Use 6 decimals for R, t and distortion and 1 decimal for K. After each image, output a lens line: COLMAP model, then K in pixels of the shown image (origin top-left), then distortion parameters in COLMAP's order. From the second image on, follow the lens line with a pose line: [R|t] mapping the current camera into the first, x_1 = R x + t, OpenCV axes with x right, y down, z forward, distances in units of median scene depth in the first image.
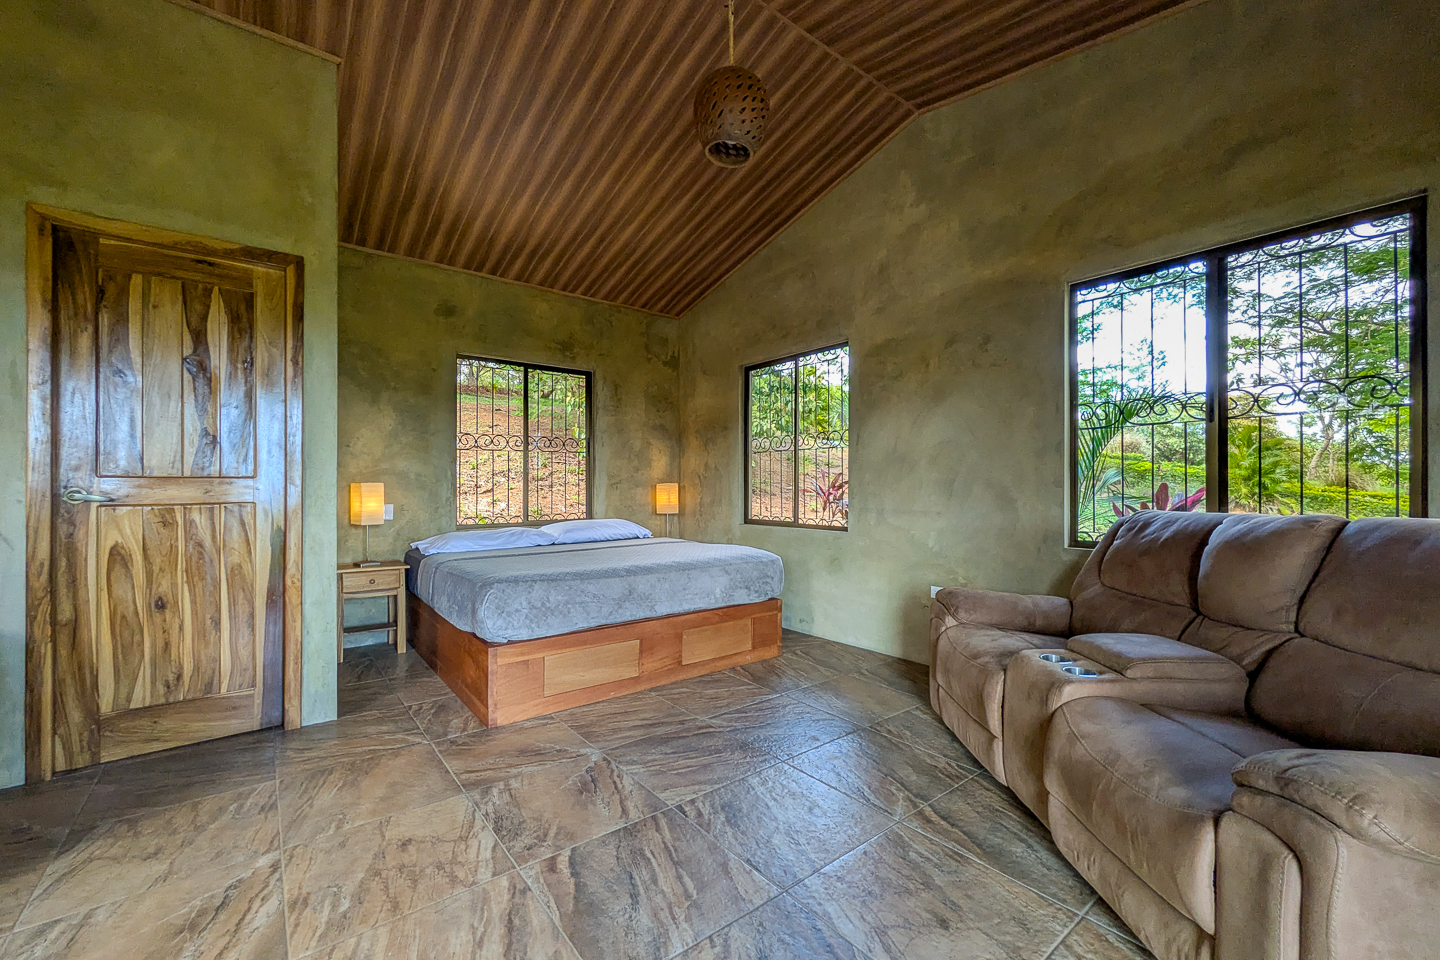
lens RADIAL K [[574.7, 0, 720.6], [0, 574.7, 489.6], [0, 0, 1]] dist [0.000871, 0.000318]
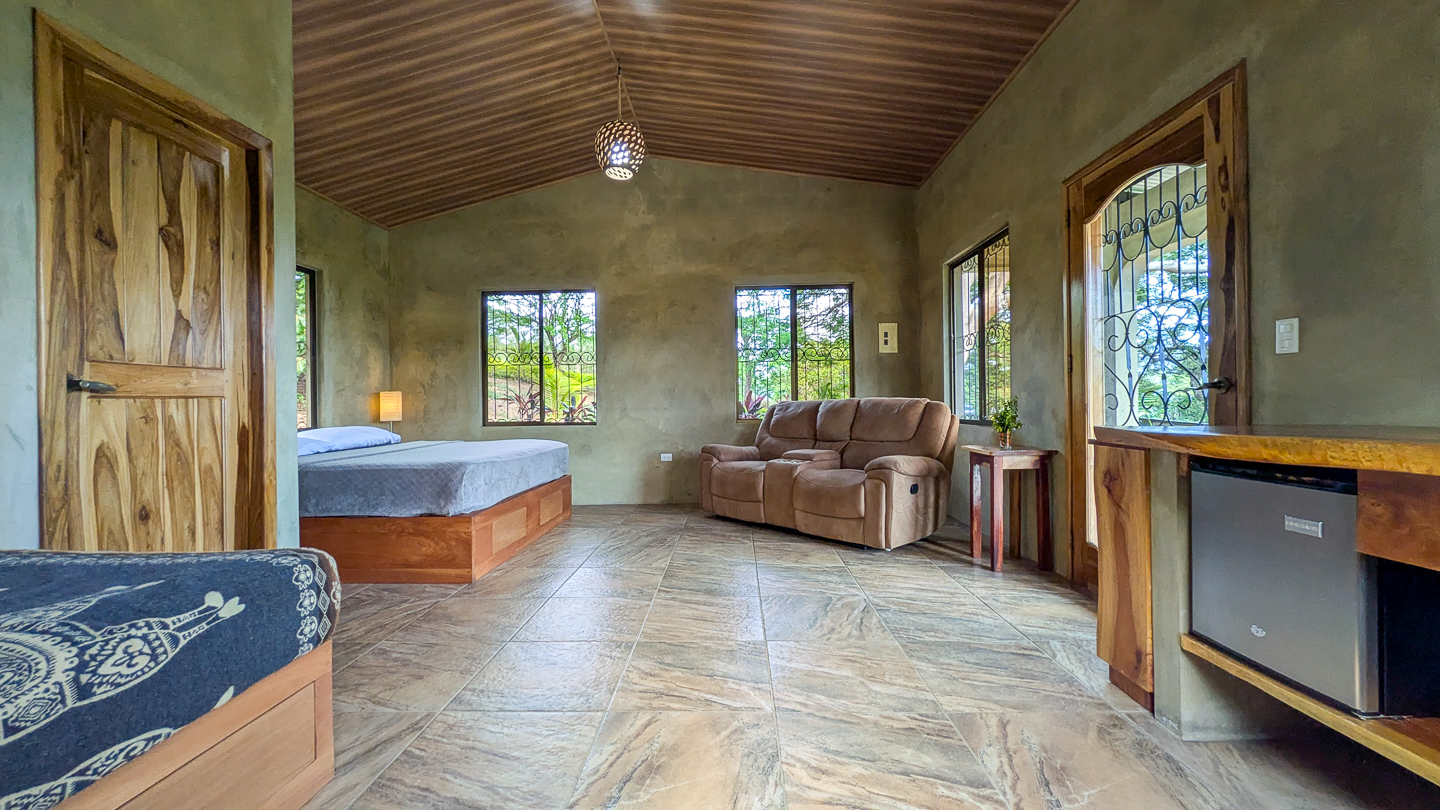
lens RADIAL K [[553.4, 0, 719.8], [0, 553.4, 404.9], [0, 0, 1]] dist [0.000461, -0.000138]
pose [[0.641697, -0.007942, 0.766917, -0.737577], [0.013814, 0.999904, -0.001204, 0.035330], [-0.766834, 0.011366, 0.641745, -0.123462]]
